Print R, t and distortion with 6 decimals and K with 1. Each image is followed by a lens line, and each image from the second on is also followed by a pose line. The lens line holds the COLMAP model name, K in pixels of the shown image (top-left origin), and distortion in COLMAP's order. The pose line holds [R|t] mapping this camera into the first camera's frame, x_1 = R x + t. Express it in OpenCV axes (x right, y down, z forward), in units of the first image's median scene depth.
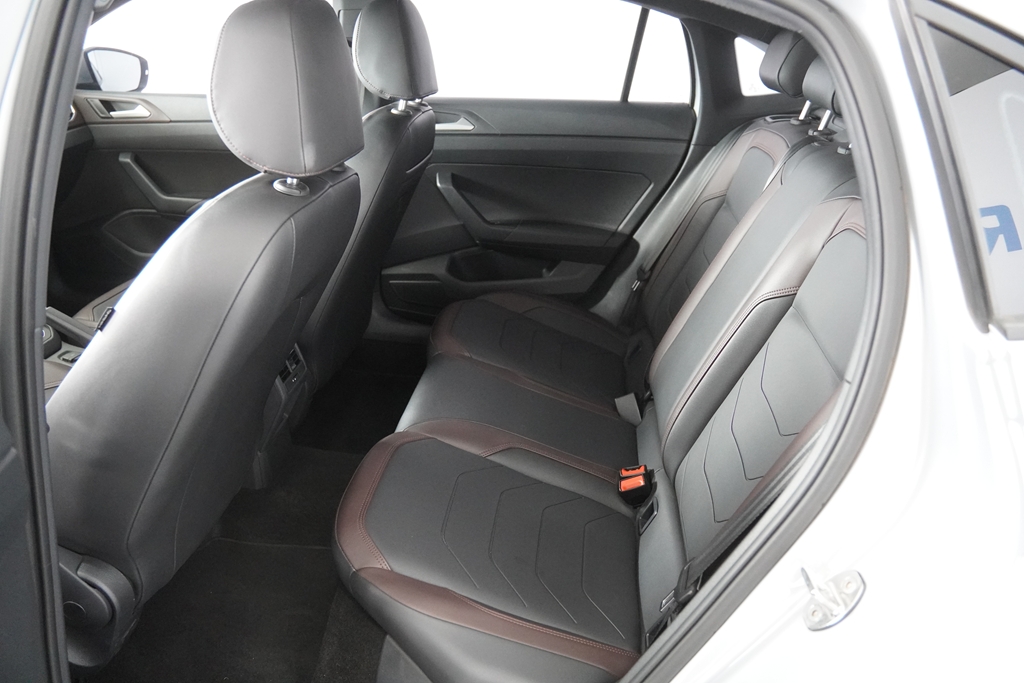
lens RADIAL K [[755.6, 0, 515.9], [0, 755.6, 337.8], [0, 0, 1]] dist [-0.123493, 0.076074]
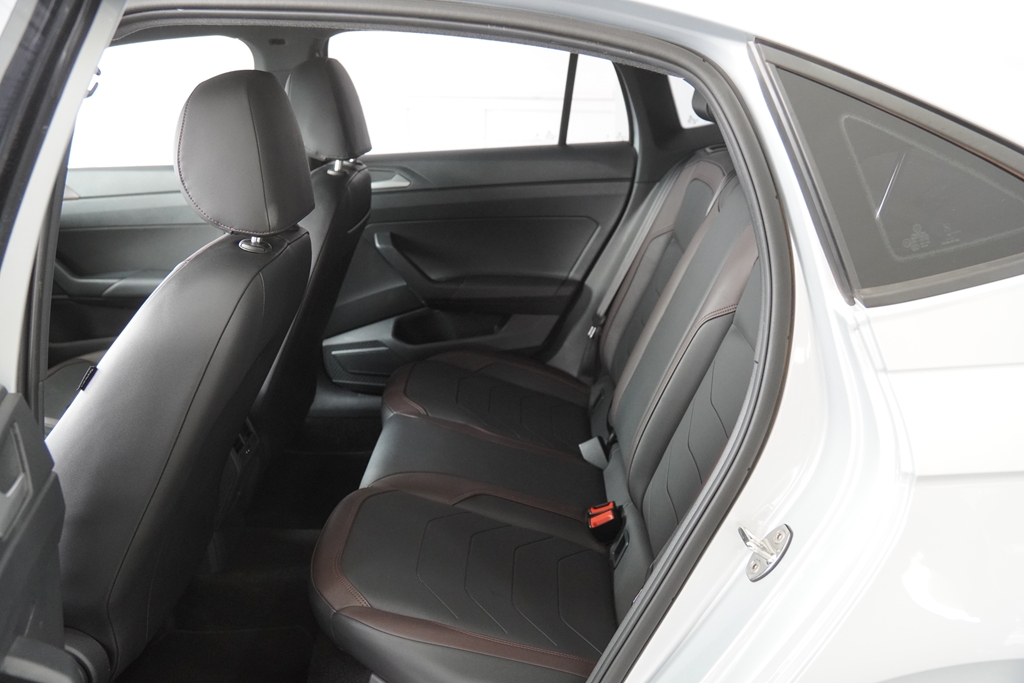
lens RADIAL K [[910.1, 0, 512.6], [0, 910.1, 344.5], [0, 0, 1]] dist [-0.029587, 0.014294]
pose [[0.994930, -0.085280, 0.053313, -0.006025], [0.089977, 0.991592, -0.093000, 0.055815], [-0.044933, 0.097325, 0.994238, -0.183368]]
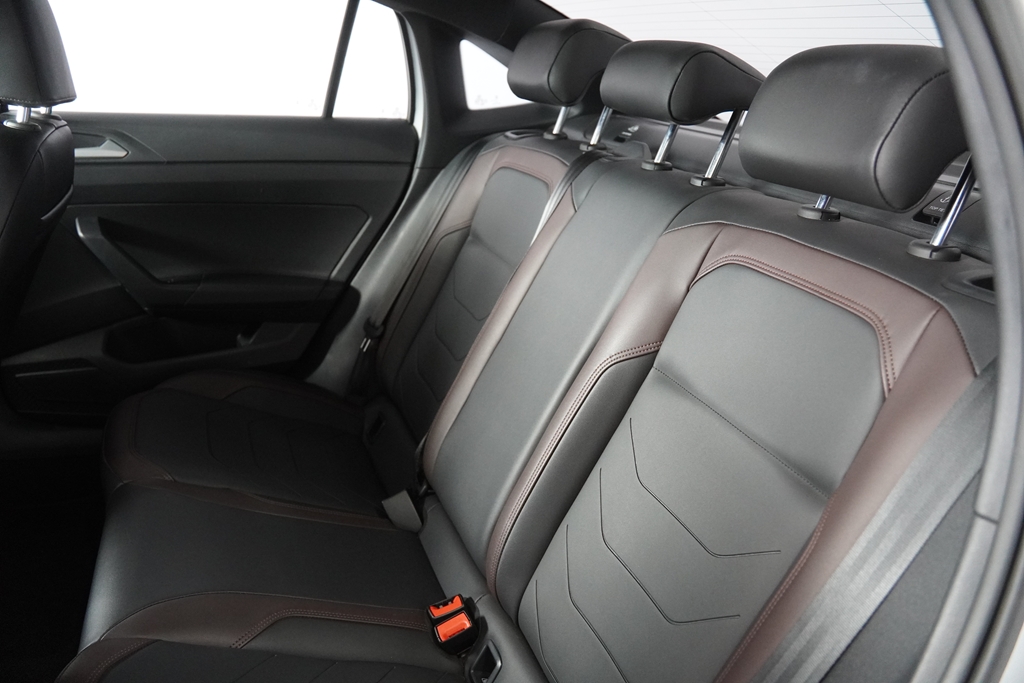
lens RADIAL K [[755.6, 0, 507.6], [0, 755.6, 340.8], [0, 0, 1]] dist [-0.123493, 0.076074]
pose [[0.891377, -0.110820, 0.439507, -0.072018], [0.127081, 0.991863, -0.007643, -0.059178], [-0.435084, 0.062666, 0.898207, 0.262499]]
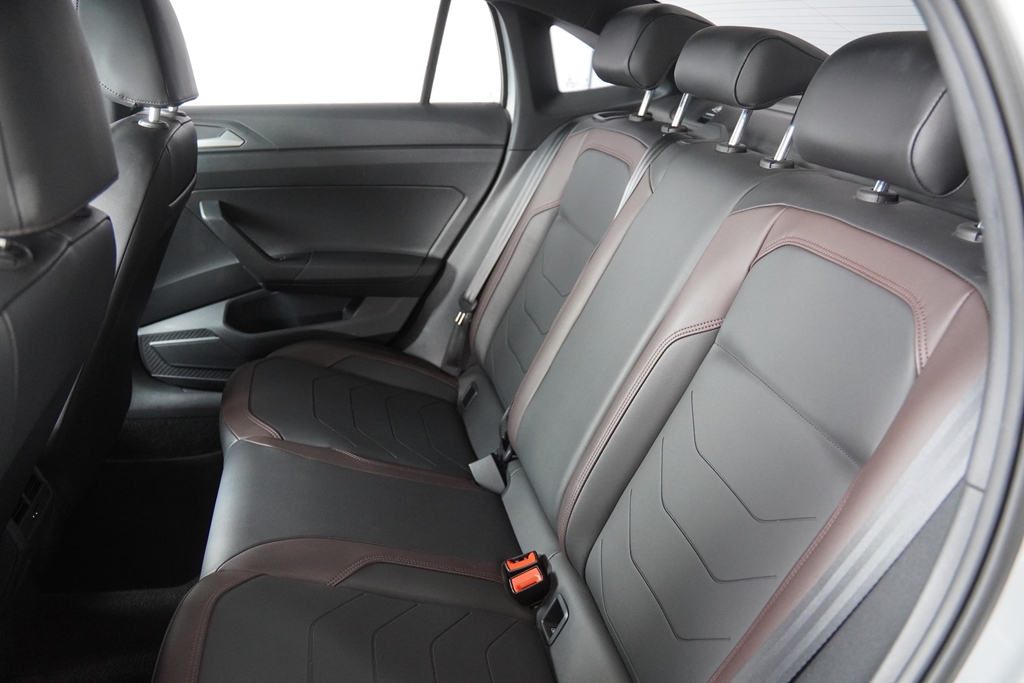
lens RADIAL K [[755.6, 0, 508.5], [0, 755.6, 342.0], [0, 0, 1]] dist [-0.123493, 0.076074]
pose [[0.946929, -0.112548, 0.301094, -0.061322], [0.114836, 0.993333, 0.010151, -0.055663], [-0.300229, 0.024964, 0.953540, 0.209081]]
